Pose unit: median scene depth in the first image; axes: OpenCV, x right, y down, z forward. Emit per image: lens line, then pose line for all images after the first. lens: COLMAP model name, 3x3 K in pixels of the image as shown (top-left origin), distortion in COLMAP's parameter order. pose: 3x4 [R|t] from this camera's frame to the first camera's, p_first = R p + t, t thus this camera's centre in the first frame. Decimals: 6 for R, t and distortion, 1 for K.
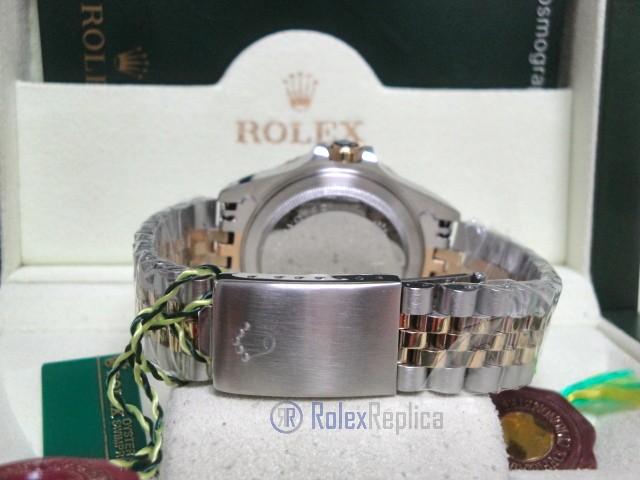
lens RADIAL K [[1005.8, 0, 318.3], [0, 1005.8, 239.8], [0, 0, 1]] dist [0.092821, 0.208708]
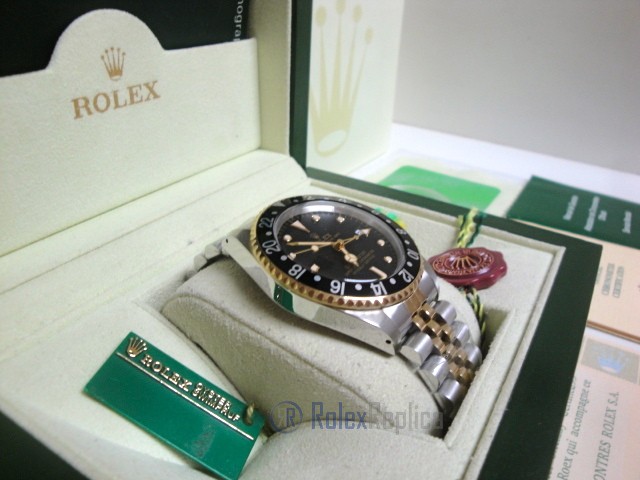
lens RADIAL K [[523.7, 0, 320.0], [0, 523.7, 240.0], [0, 0, 1]] dist [-0.155215, 0.108428]
pose [[0.577192, -0.372178, 0.726865, -0.381693], [0.093974, 0.914462, 0.393610, -0.168478], [-0.811183, -0.158882, 0.562795, 0.445468]]
